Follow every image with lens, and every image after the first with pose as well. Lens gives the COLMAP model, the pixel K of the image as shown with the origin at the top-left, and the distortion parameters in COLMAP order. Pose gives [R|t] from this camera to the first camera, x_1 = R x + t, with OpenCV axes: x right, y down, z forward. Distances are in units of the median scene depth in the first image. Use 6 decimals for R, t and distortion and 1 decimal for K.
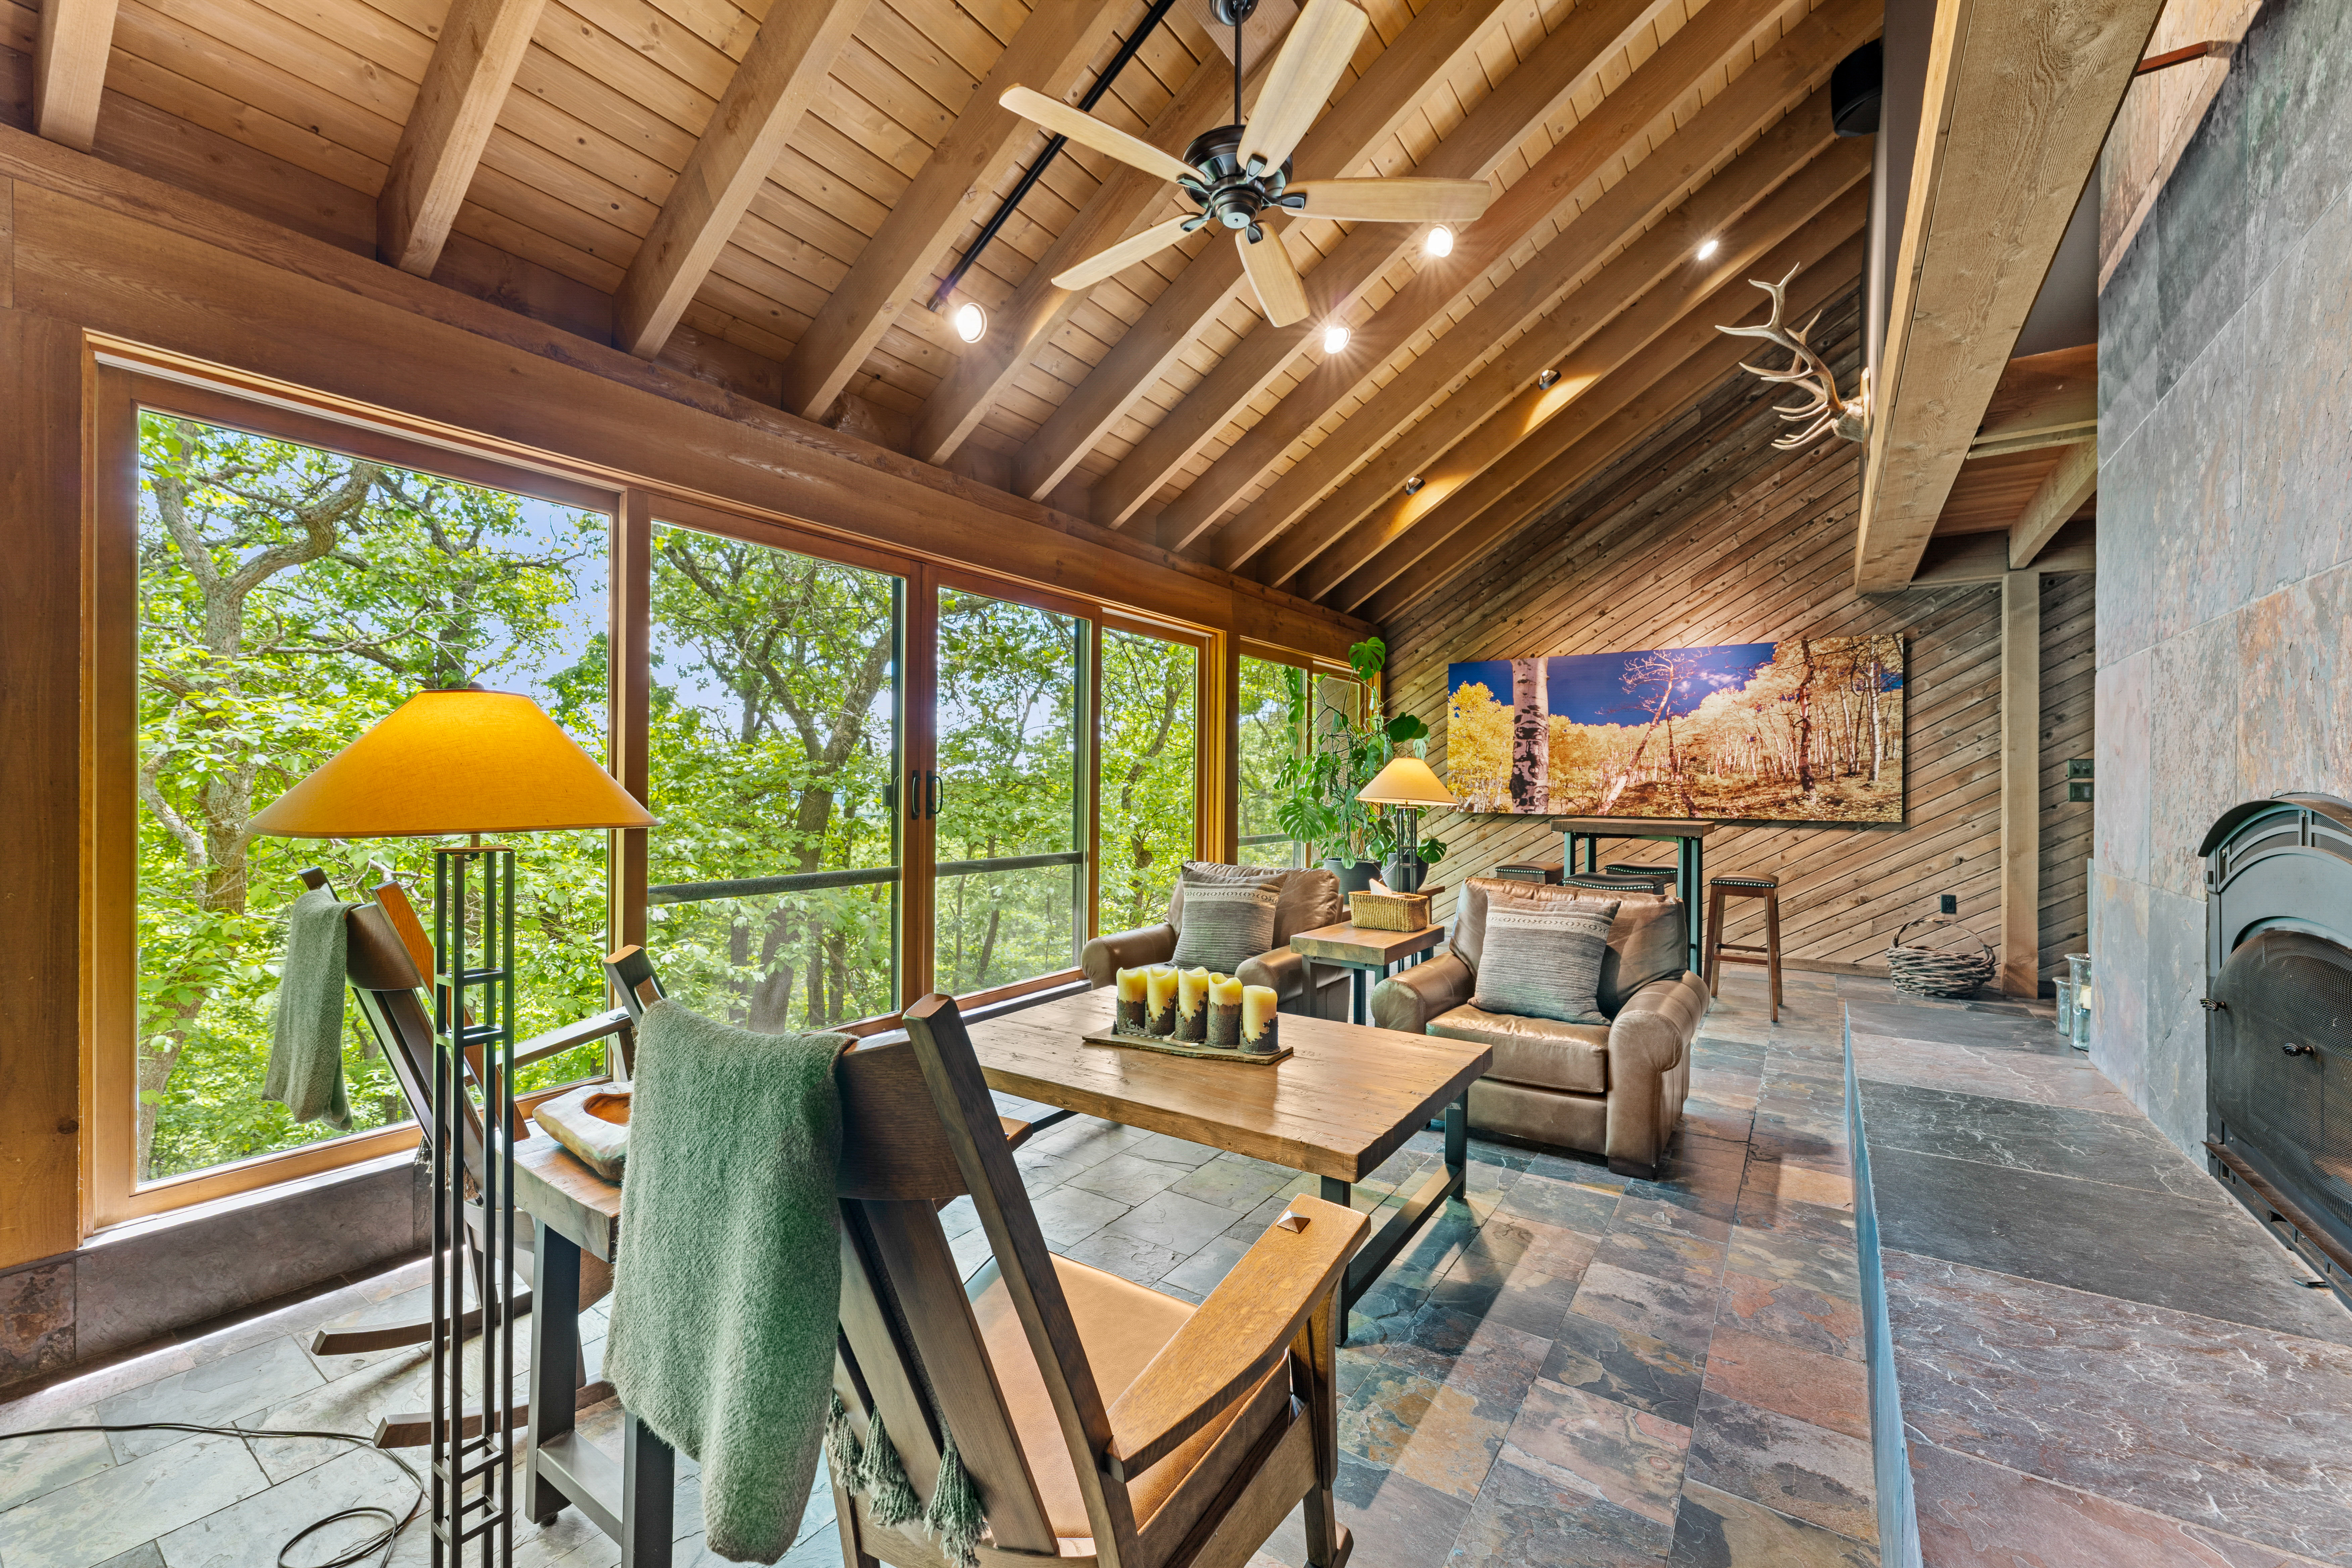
lens RADIAL K [[931.2, 0, 1176.0], [0, 931.2, 784.0], [0, 0, 1]] dist [-0.000326, -0.000036]
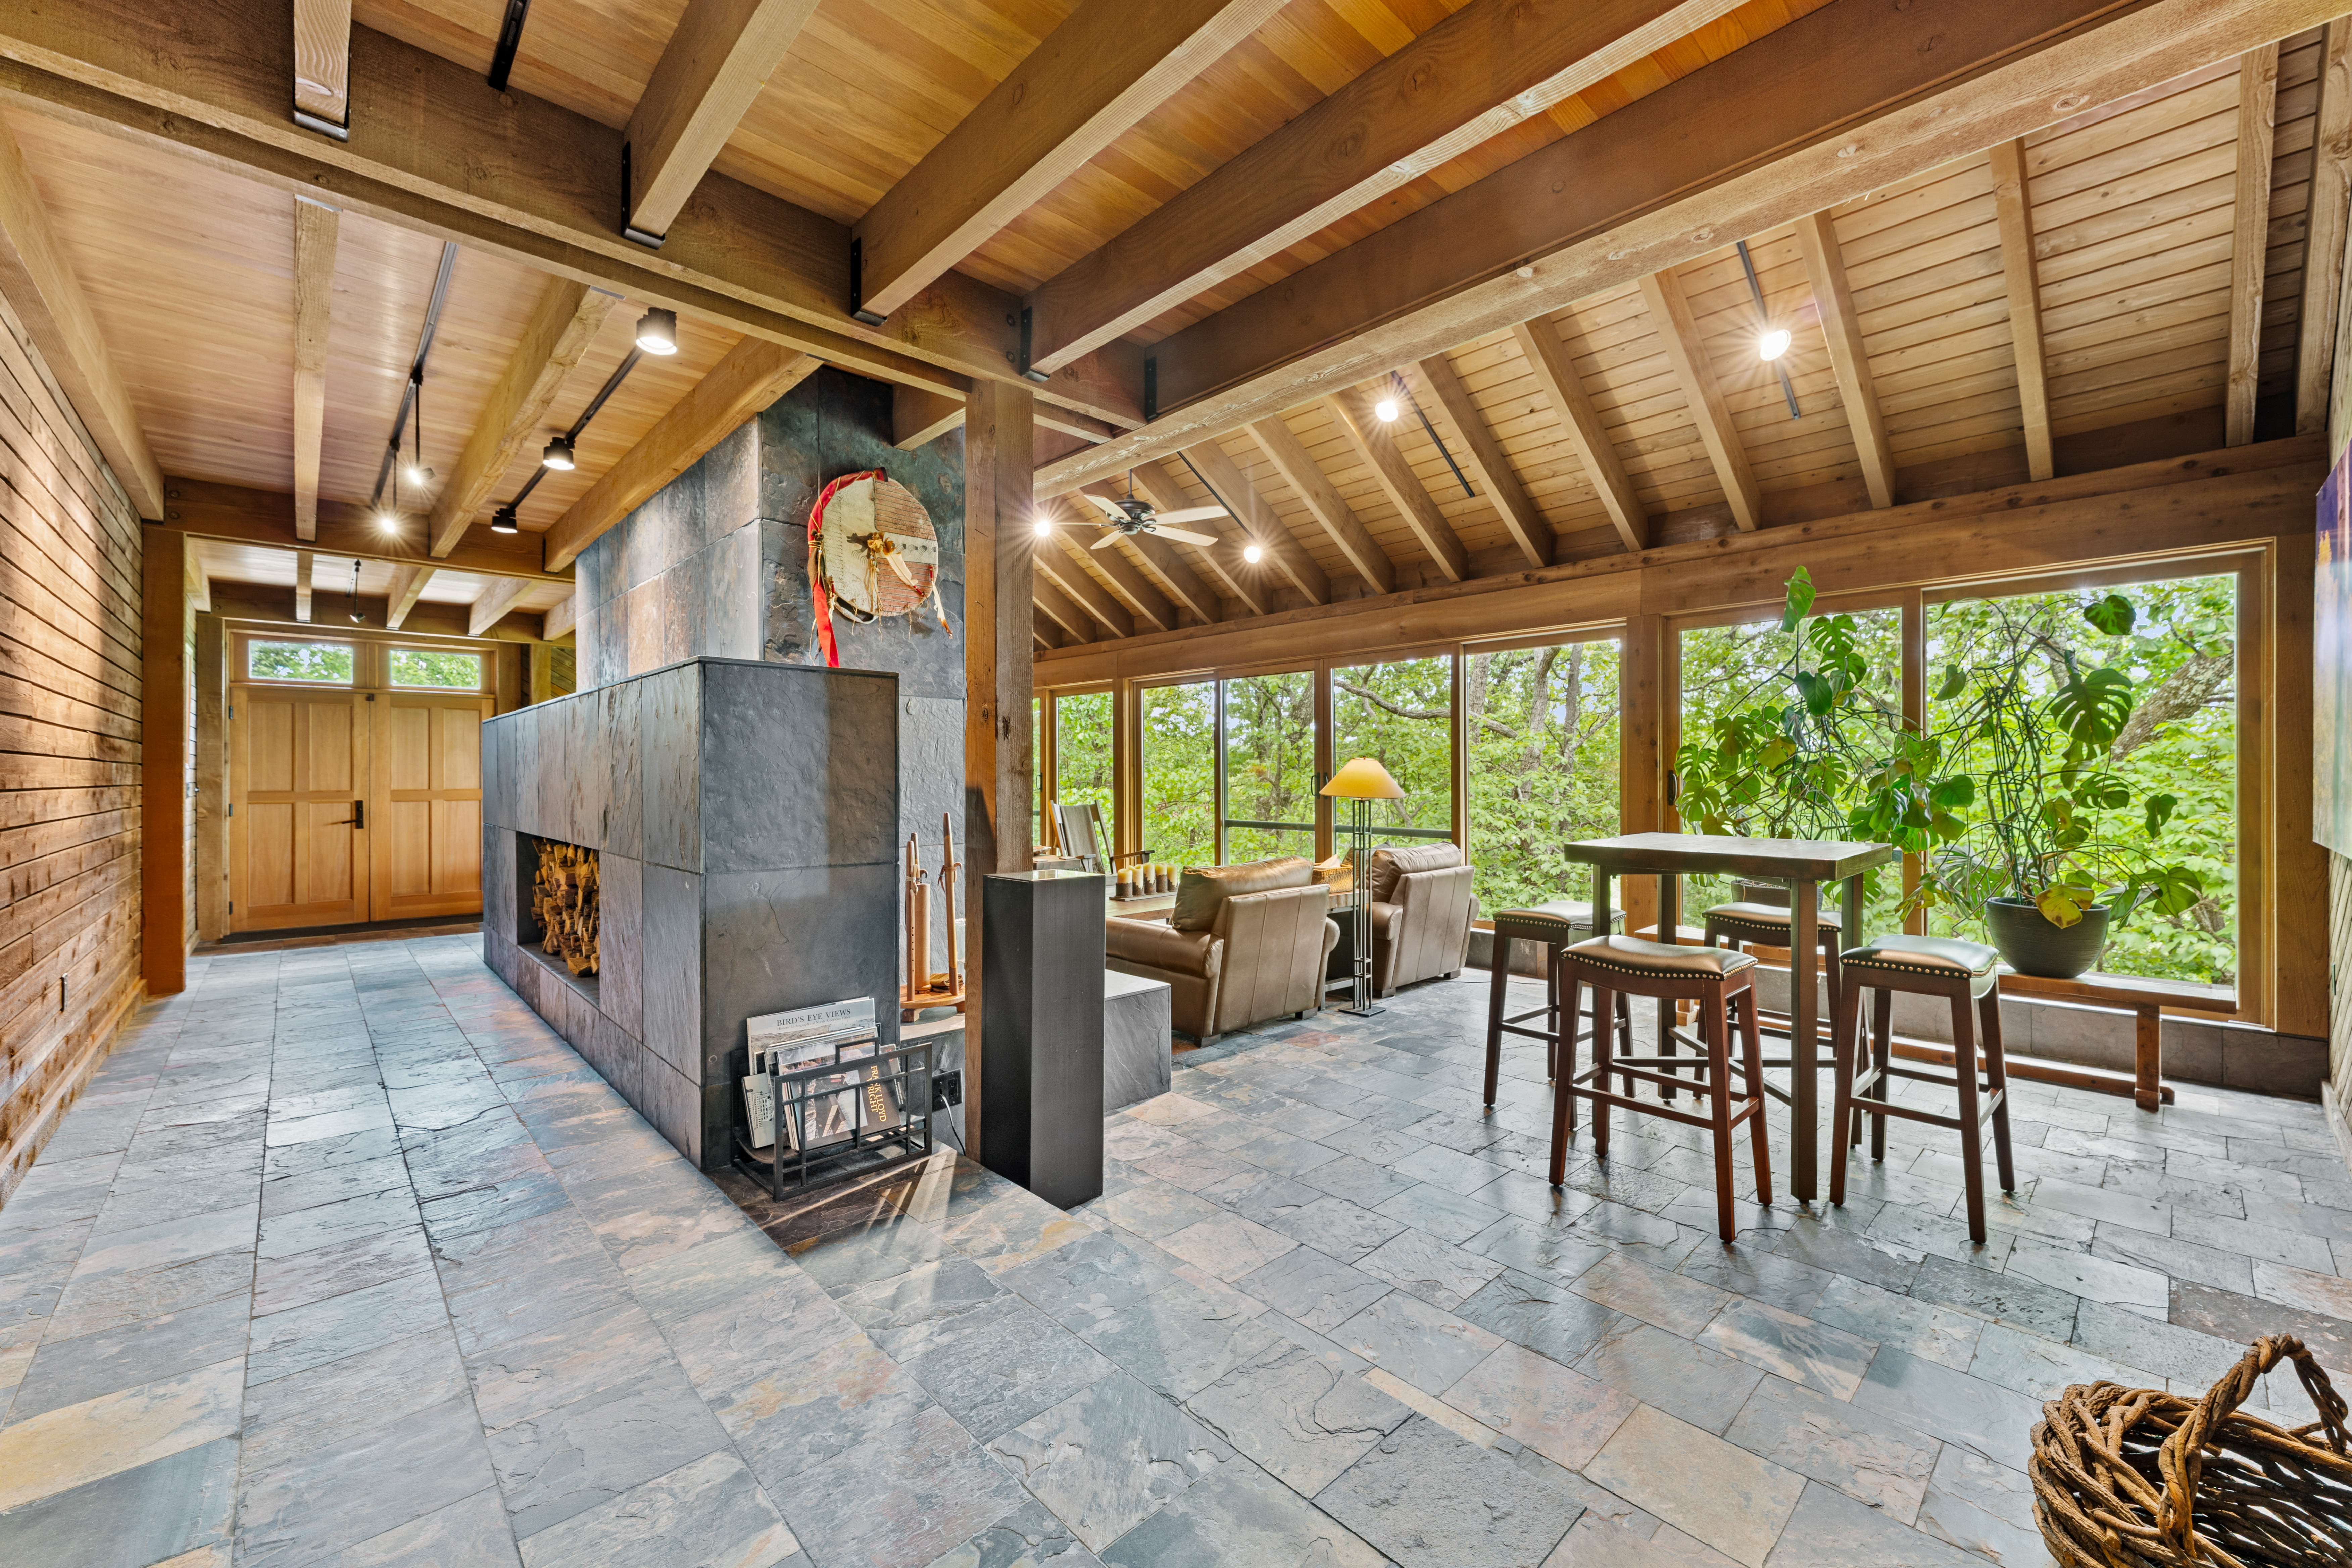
lens RADIAL K [[953.8, 0, 1184.5], [0, 953.8, 768.6], [0, 0, 1]] dist [0.000325, -0.000107]
pose [[-0.219504, -0.009655, -0.975564, 0.964464], [0.003562, 0.999936, -0.010698, -0.000405], [0.975605, -0.005823, -0.219455, 0.678674]]
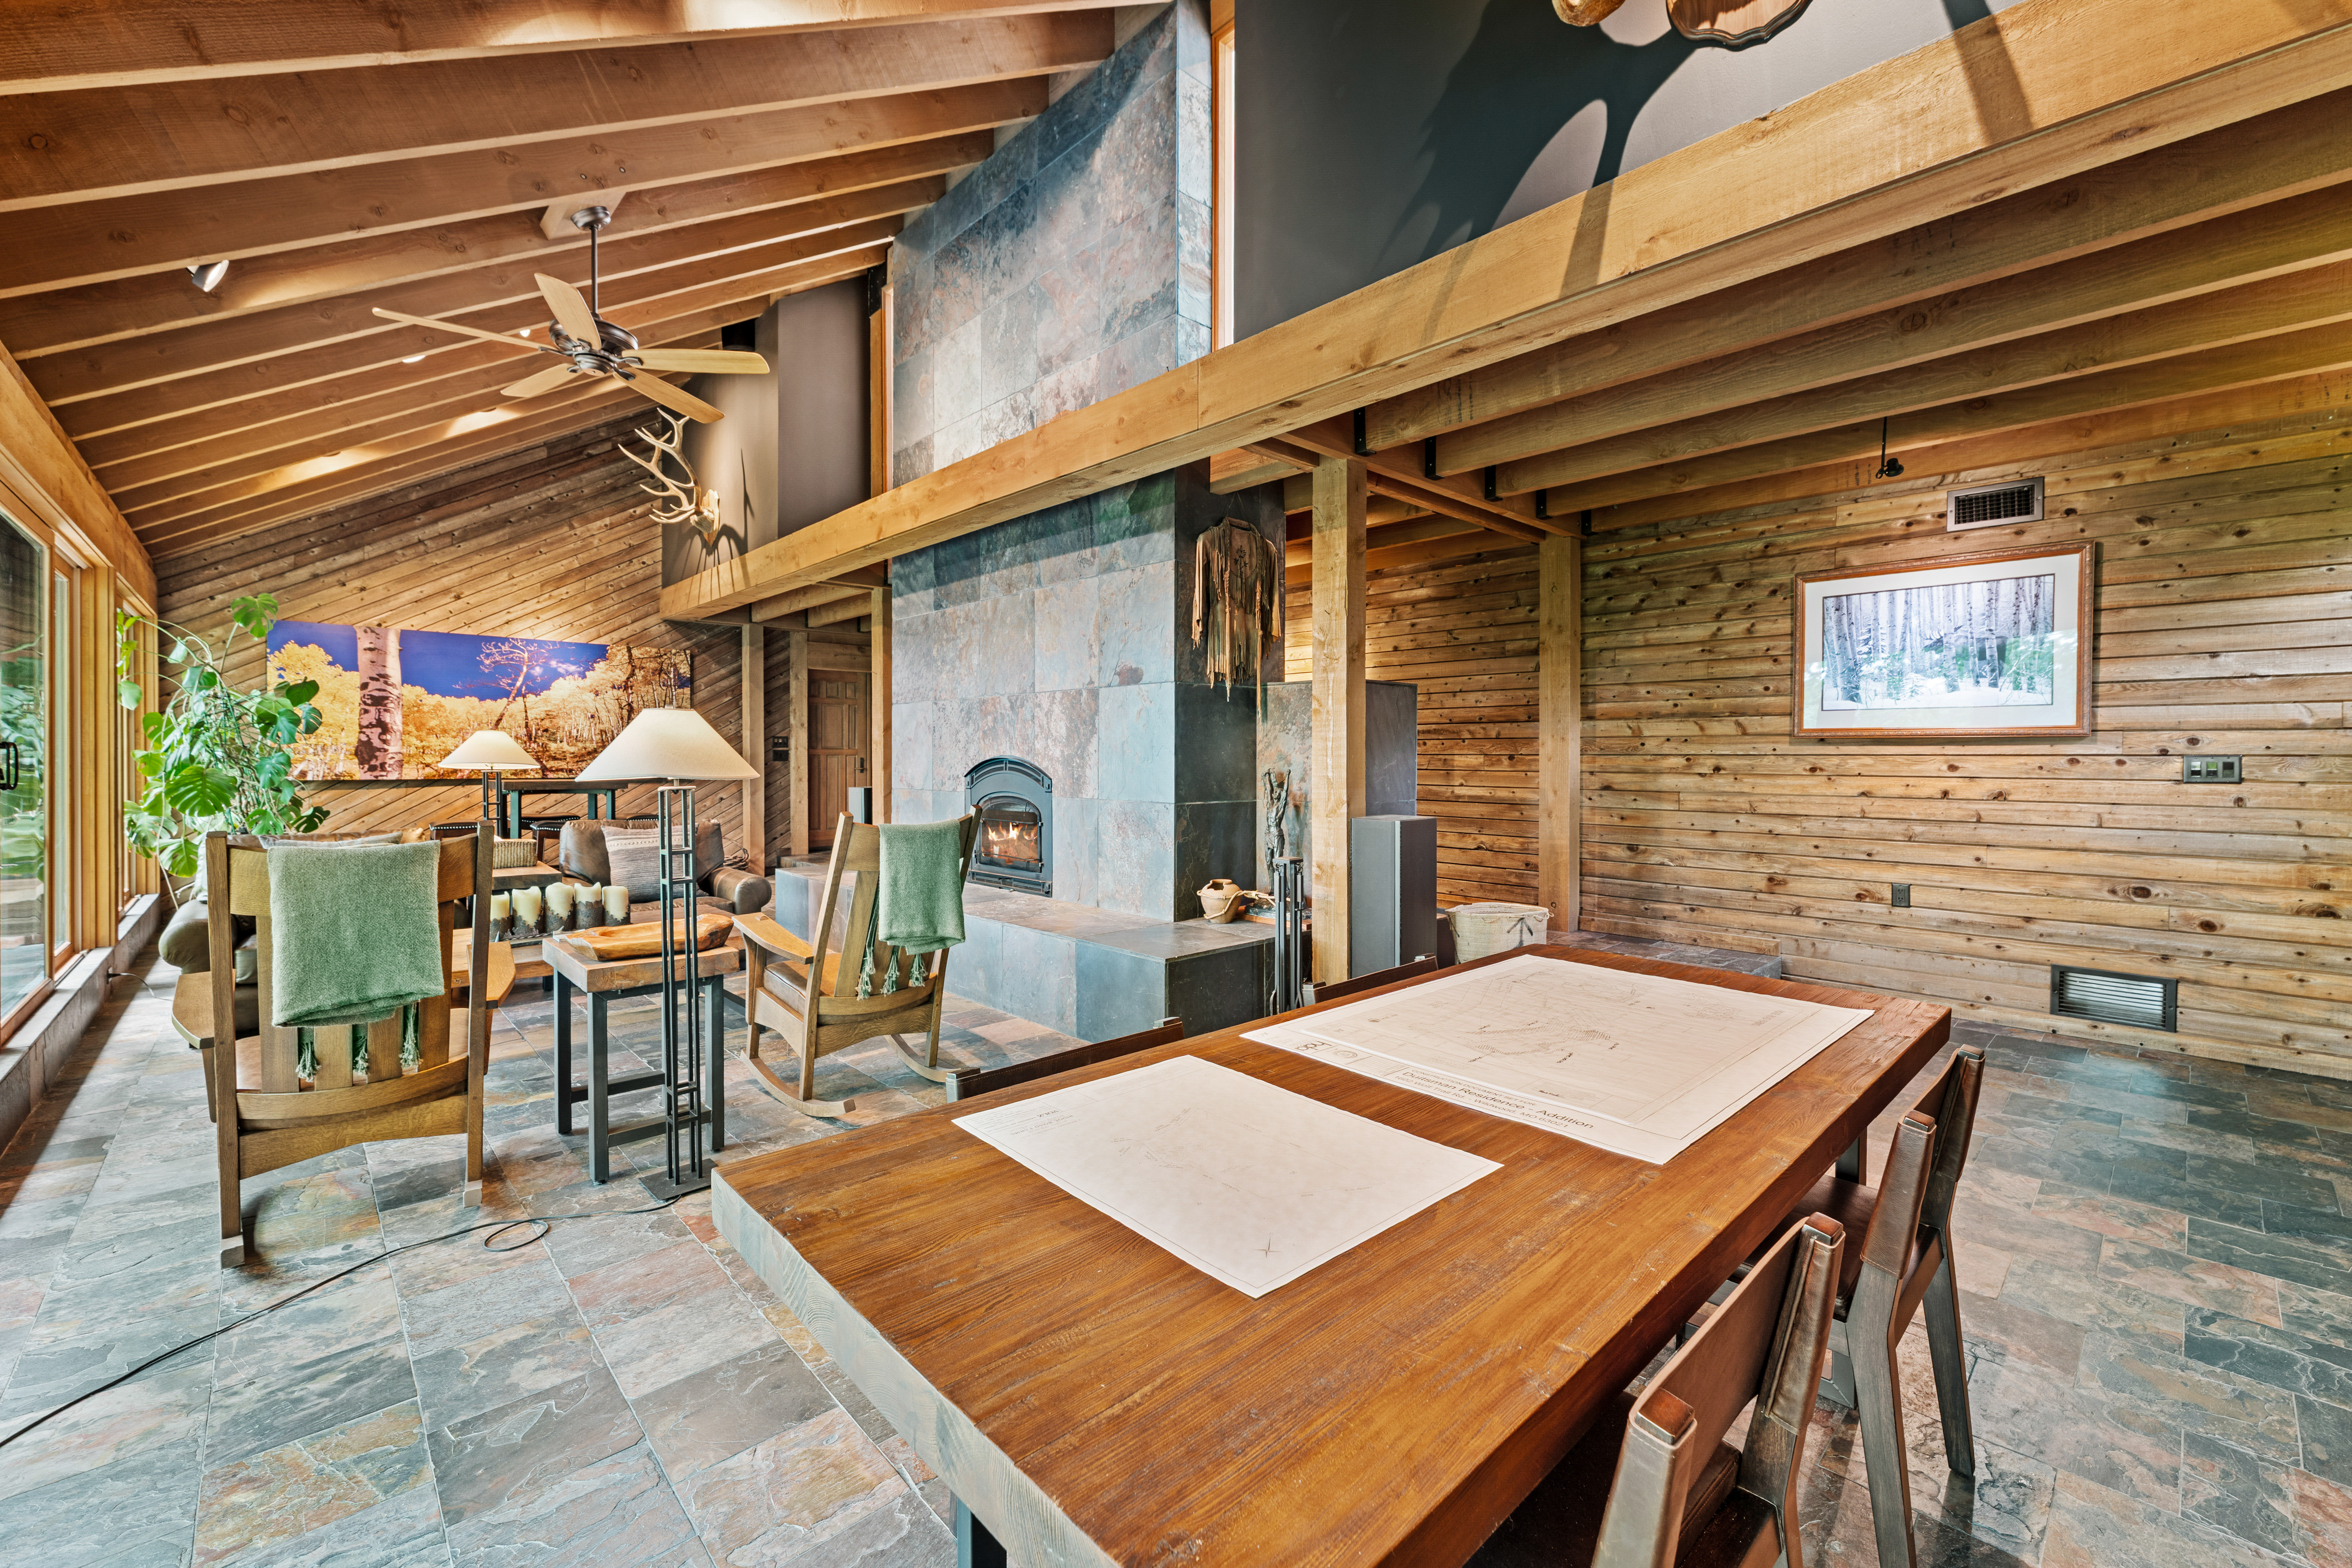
lens RADIAL K [[953.8, 0, 1184.5], [0, 953.8, 768.6], [0, 0, 1]] dist [0.000325, -0.000107]
pose [[0.213882, -0.017424, 0.976704, -0.505996], [-0.001957, 0.999831, 0.018265, -0.000864], [-0.976858, -0.005818, 0.213812, -0.100843]]
